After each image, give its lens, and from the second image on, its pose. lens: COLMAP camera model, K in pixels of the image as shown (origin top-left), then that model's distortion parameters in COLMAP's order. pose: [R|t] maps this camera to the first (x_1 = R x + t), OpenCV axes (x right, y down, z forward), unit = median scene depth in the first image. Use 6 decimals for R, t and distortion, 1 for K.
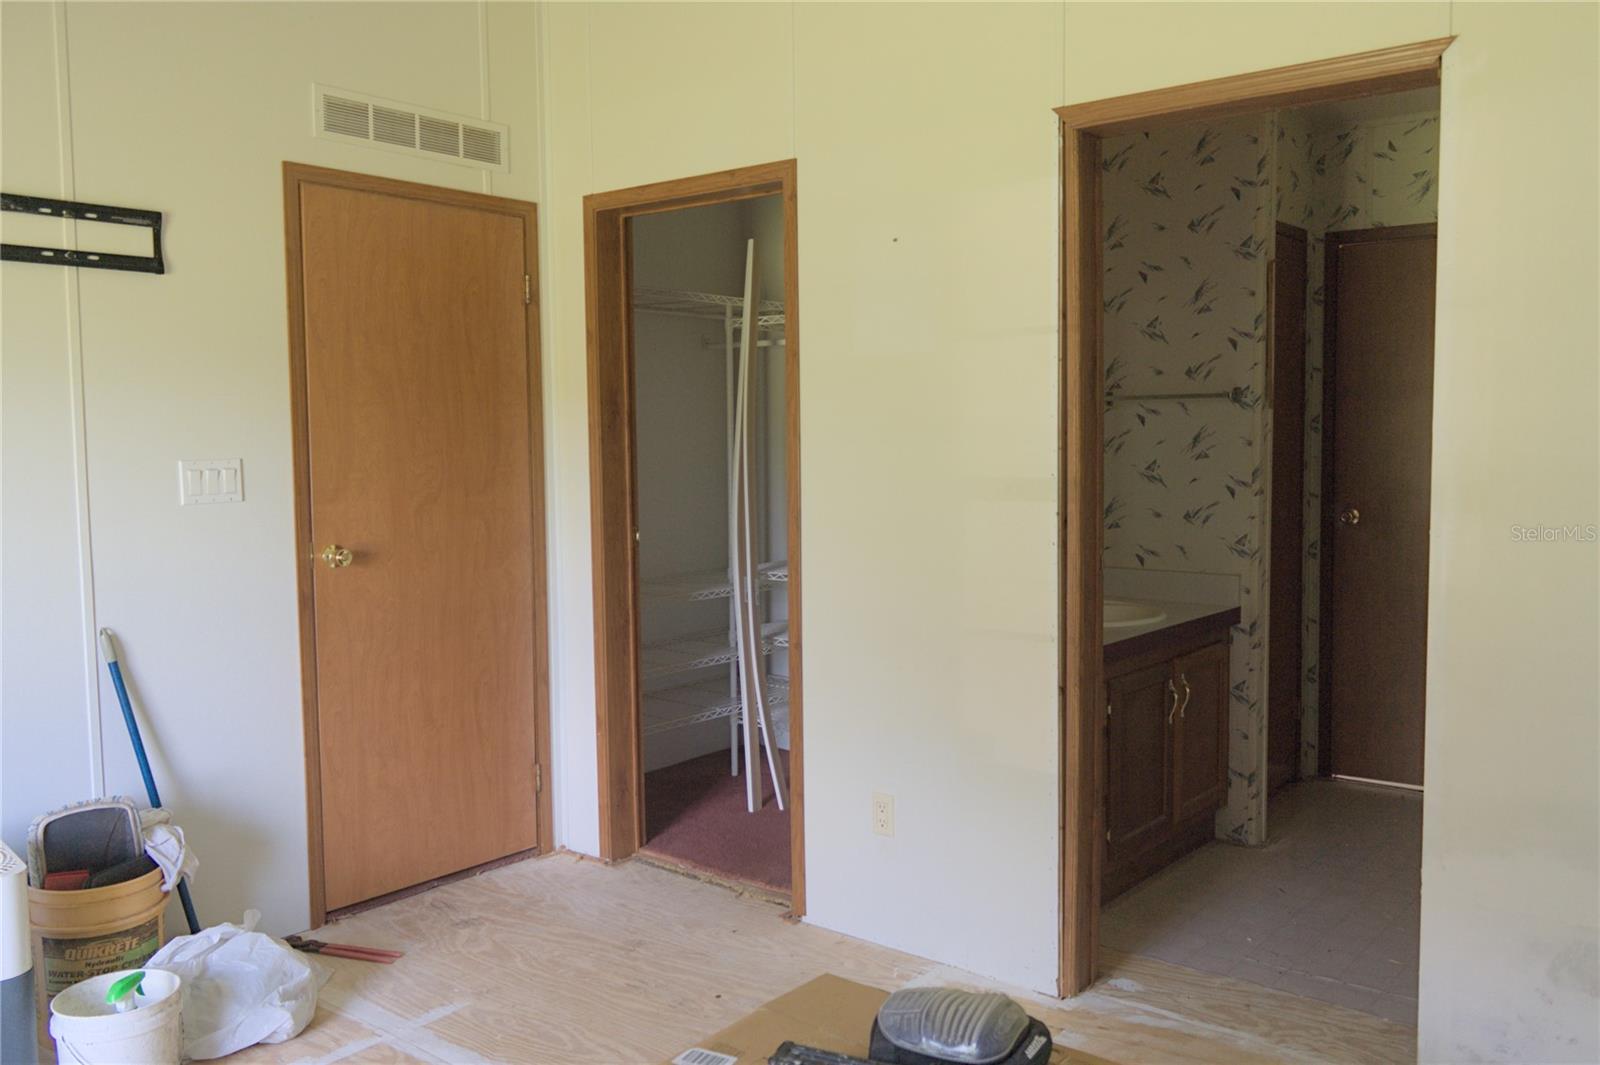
lens RADIAL K [[1326.2, 0, 803.8], [0, 1326.2, 522.2], [0, 0, 1]] dist [0.014774, 0.007305]
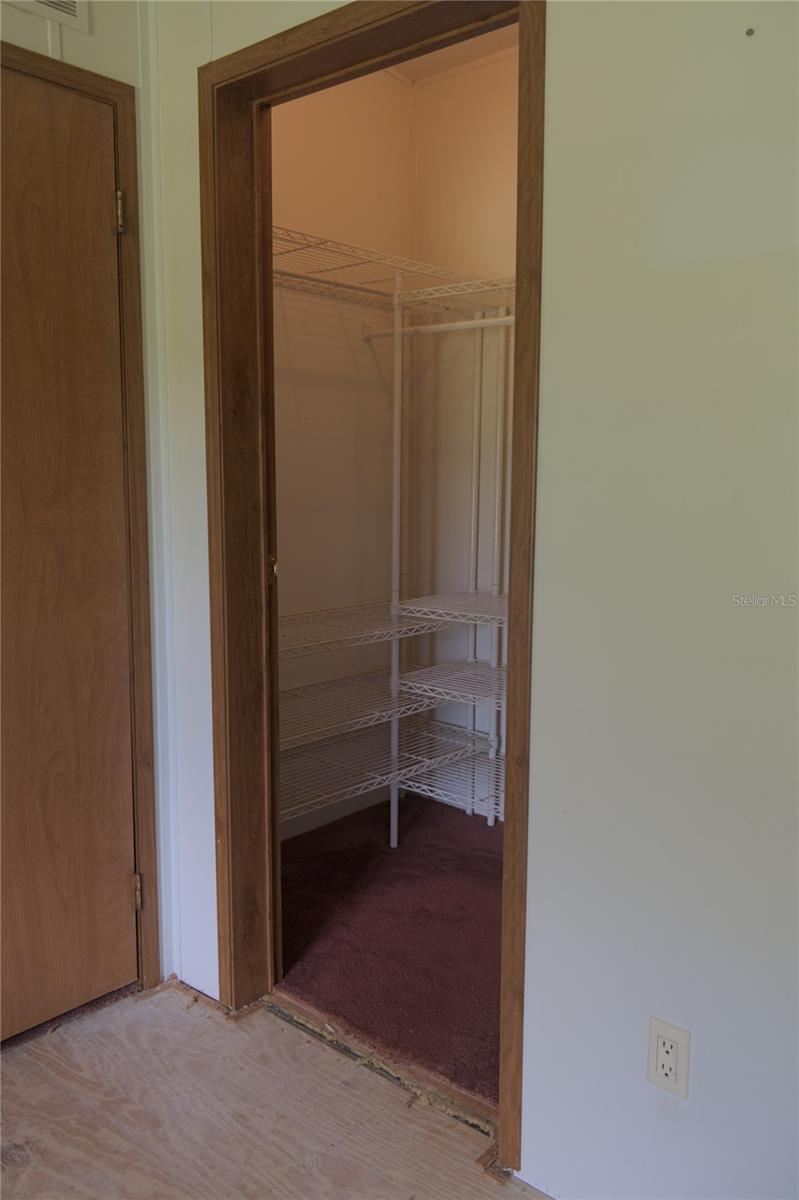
lens RADIAL K [[994.7, 0, 397.1], [0, 994.7, 602.6], [0, 0, 1]] dist [0.014774, 0.007305]
pose [[0.999441, 0.020182, -0.026666, -0.044643], [-0.018422, 0.997737, 0.064663, -0.007910], [0.027911, -0.064136, 0.997551, 0.466811]]
